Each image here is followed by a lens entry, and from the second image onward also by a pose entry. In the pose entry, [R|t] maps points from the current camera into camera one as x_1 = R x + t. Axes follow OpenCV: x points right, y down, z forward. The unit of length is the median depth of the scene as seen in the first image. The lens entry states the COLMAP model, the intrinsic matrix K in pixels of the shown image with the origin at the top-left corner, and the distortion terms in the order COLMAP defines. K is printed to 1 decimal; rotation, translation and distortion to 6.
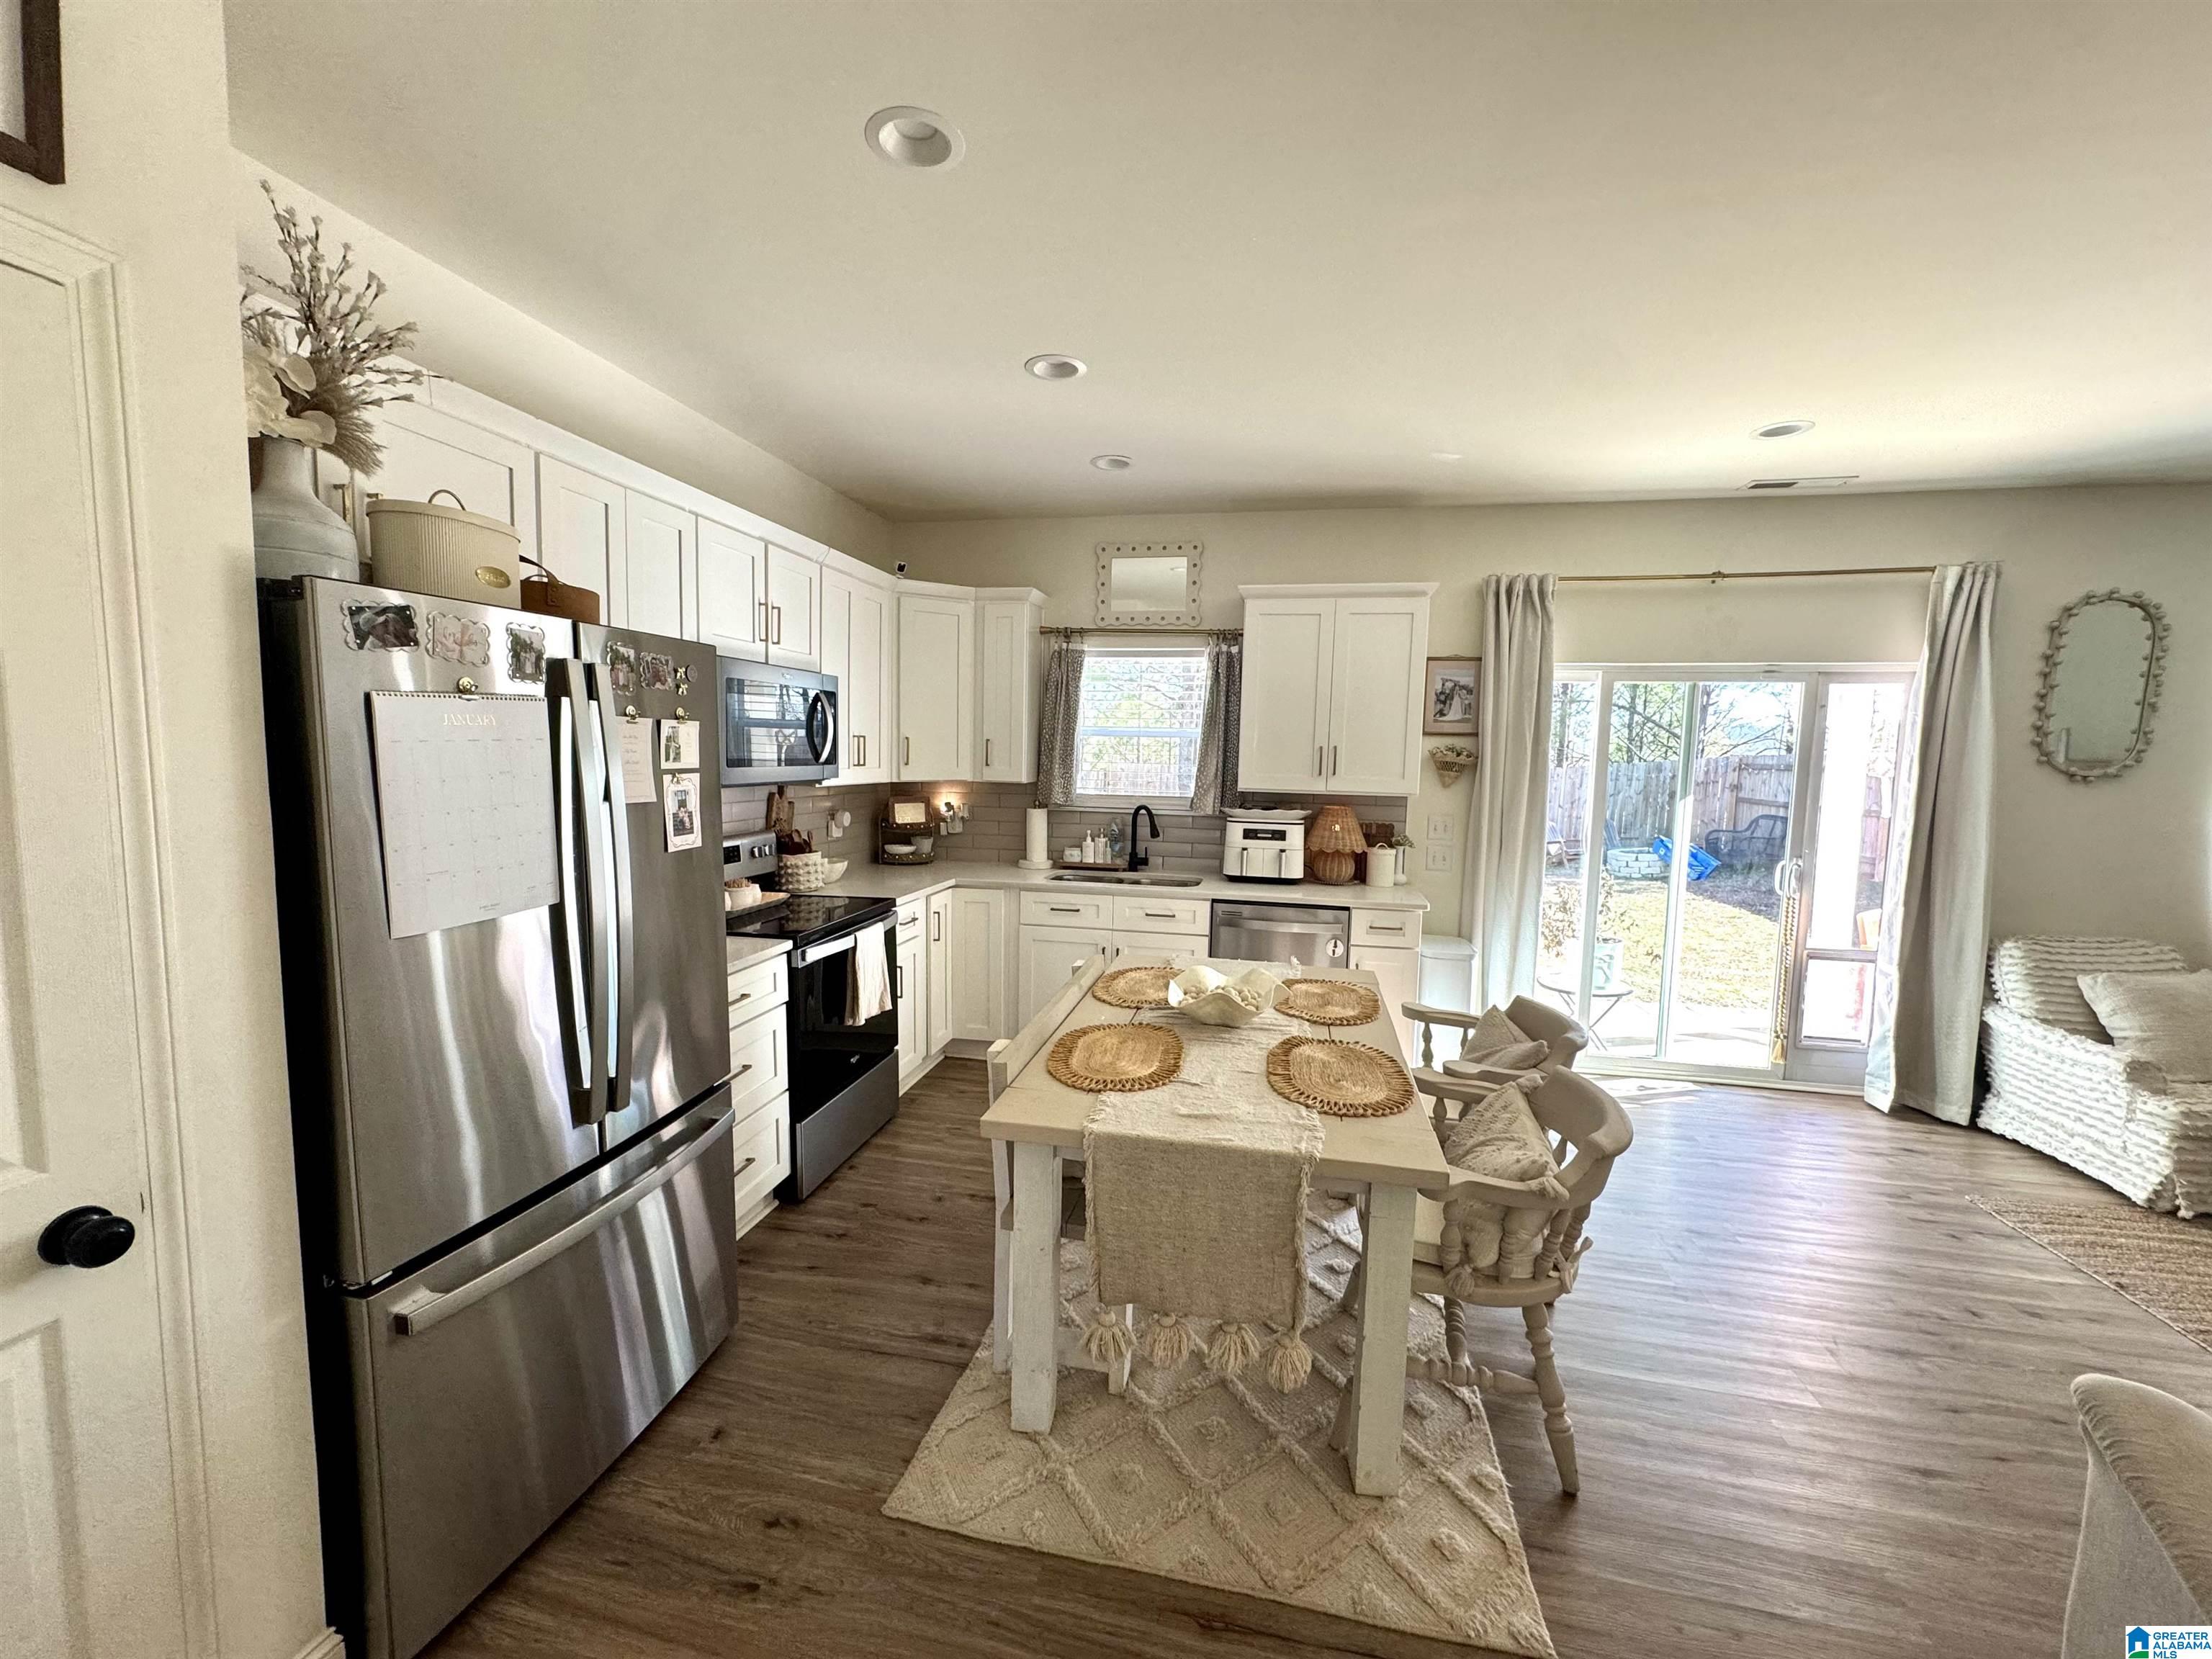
lens RADIAL K [[885.6, 0, 1100.8], [0, 885.6, 835.2], [0, 0, 1]] dist [-0.000122, 0.000362]
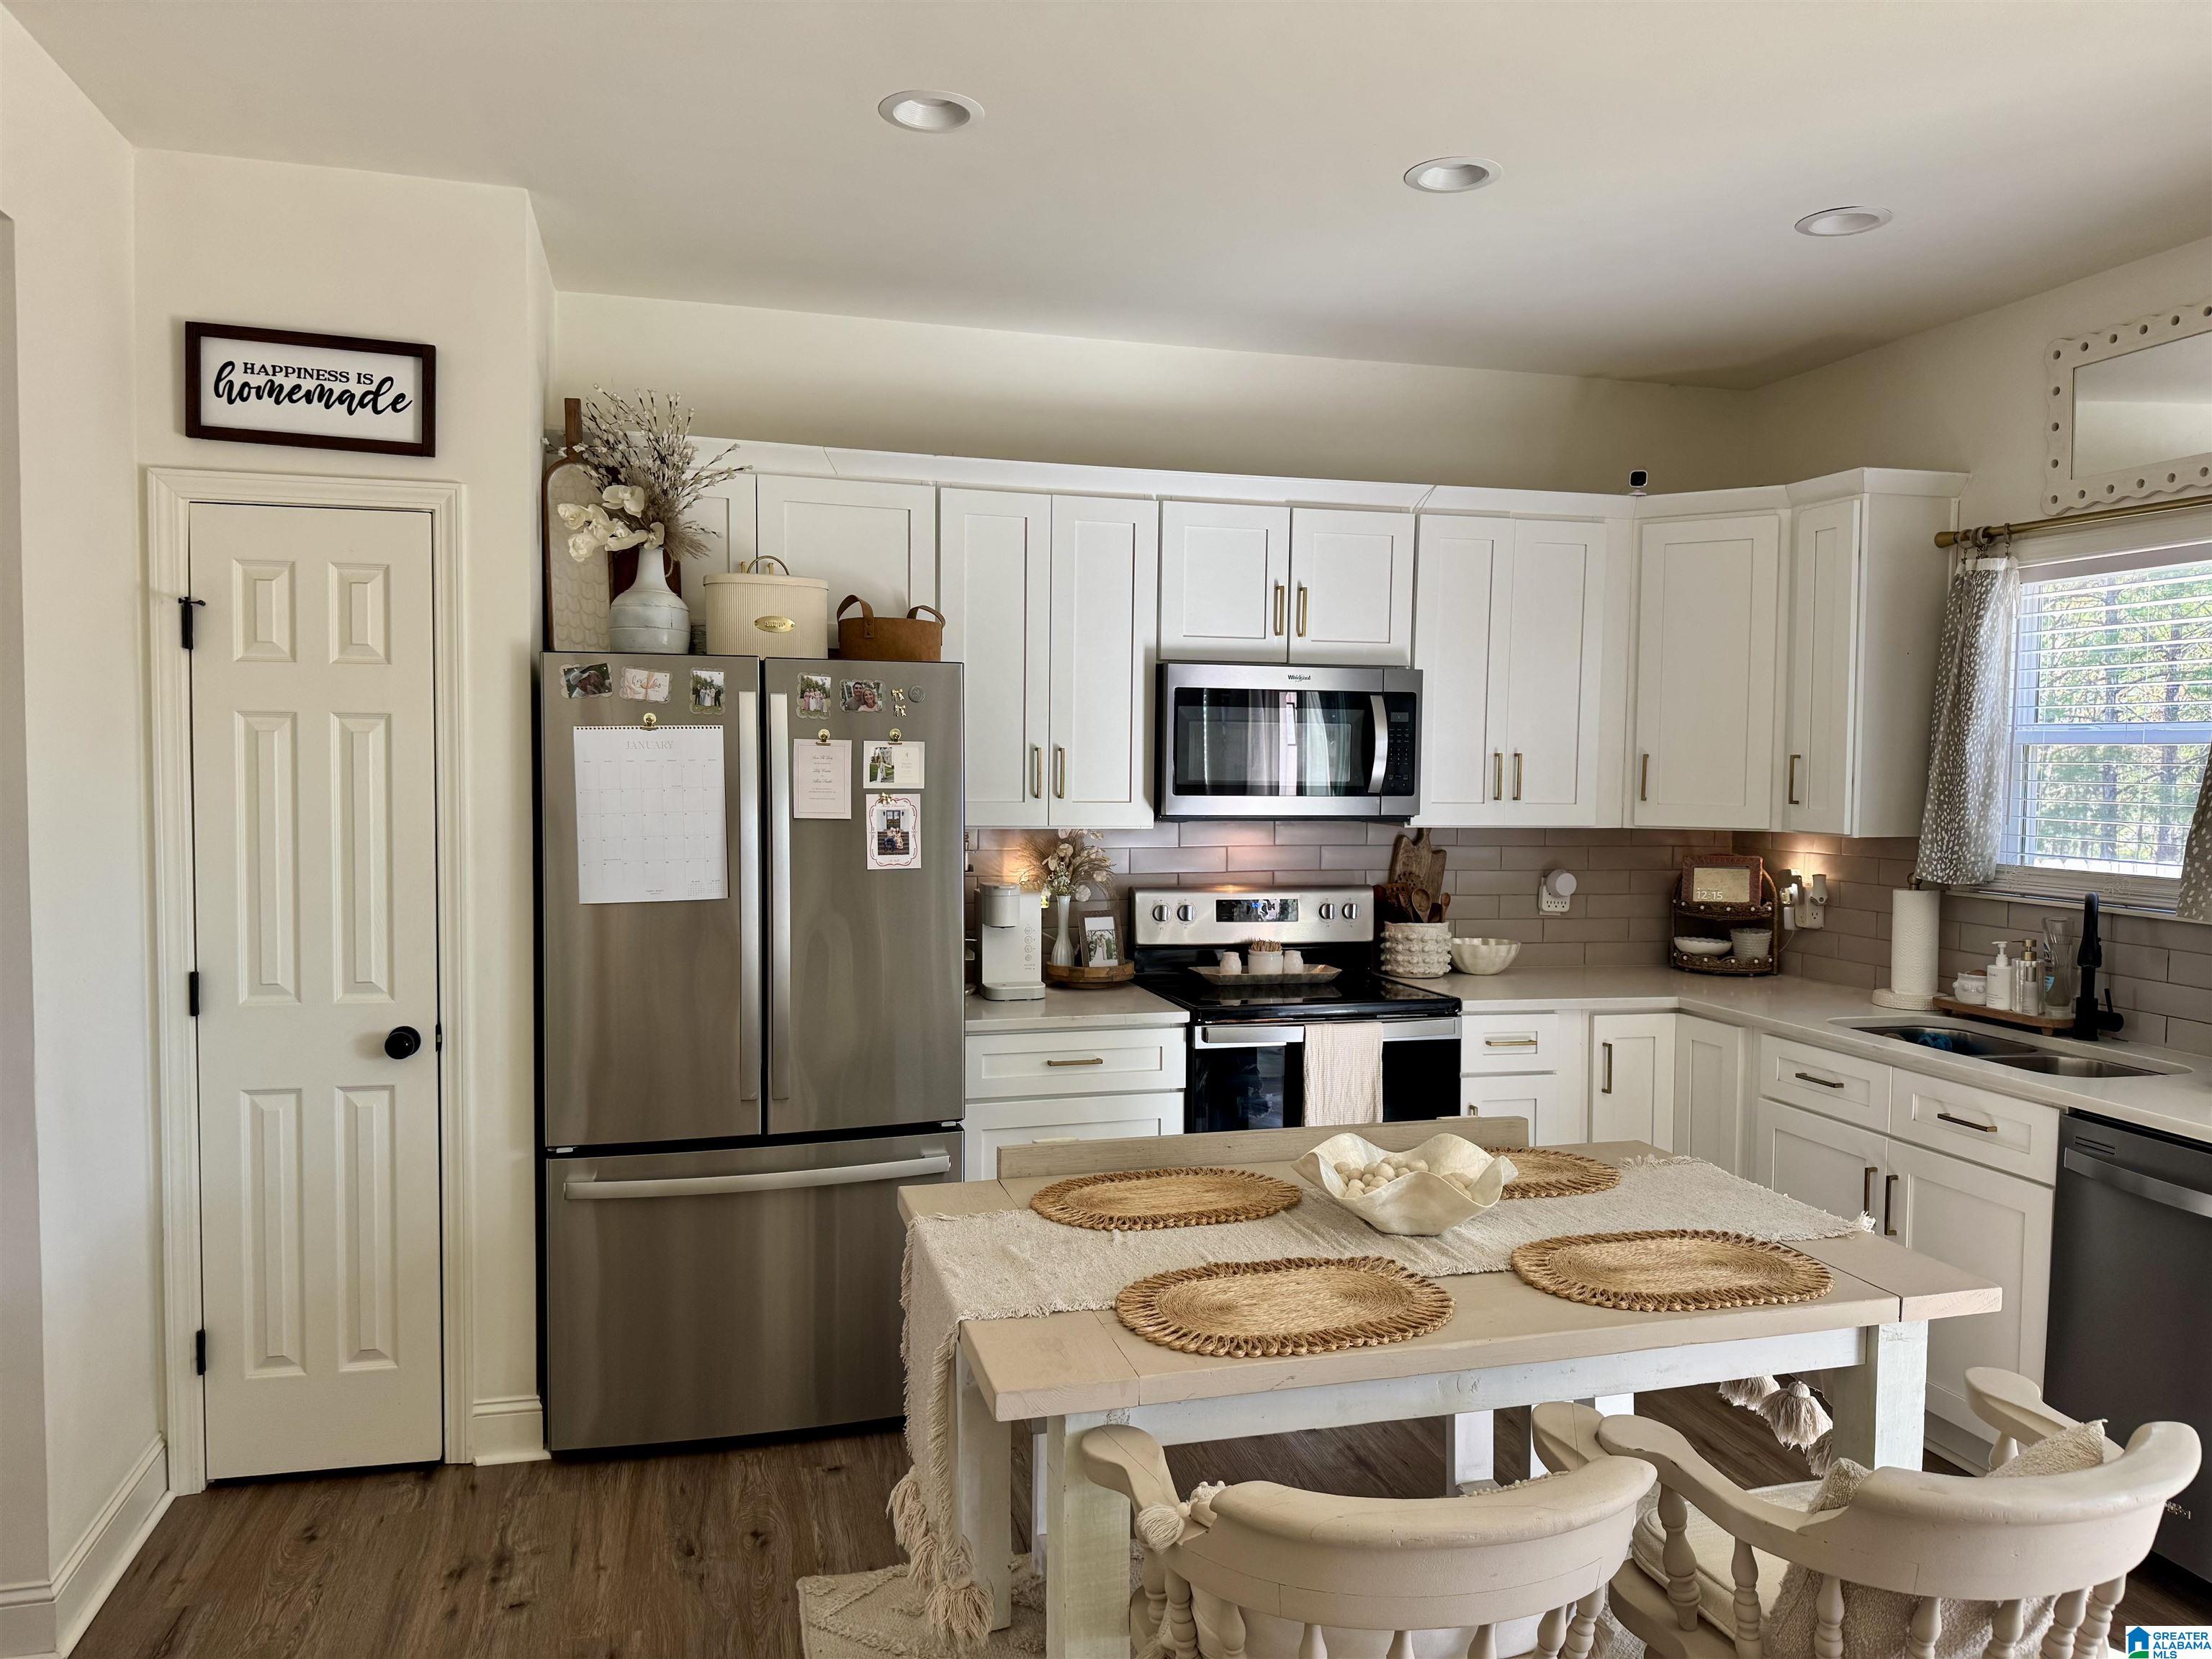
lens RADIAL K [[1543.4, 0, 1102.4], [0, 1543.4, 835.8], [0, 0, 1]] dist [0.047850, -0.005199]
pose [[0.463289, 0.030645, -0.885677, 0.821693], [-0.088075, 0.996046, -0.011607, -0.015502], [0.881820, 0.083383, 0.464157, 0.277580]]
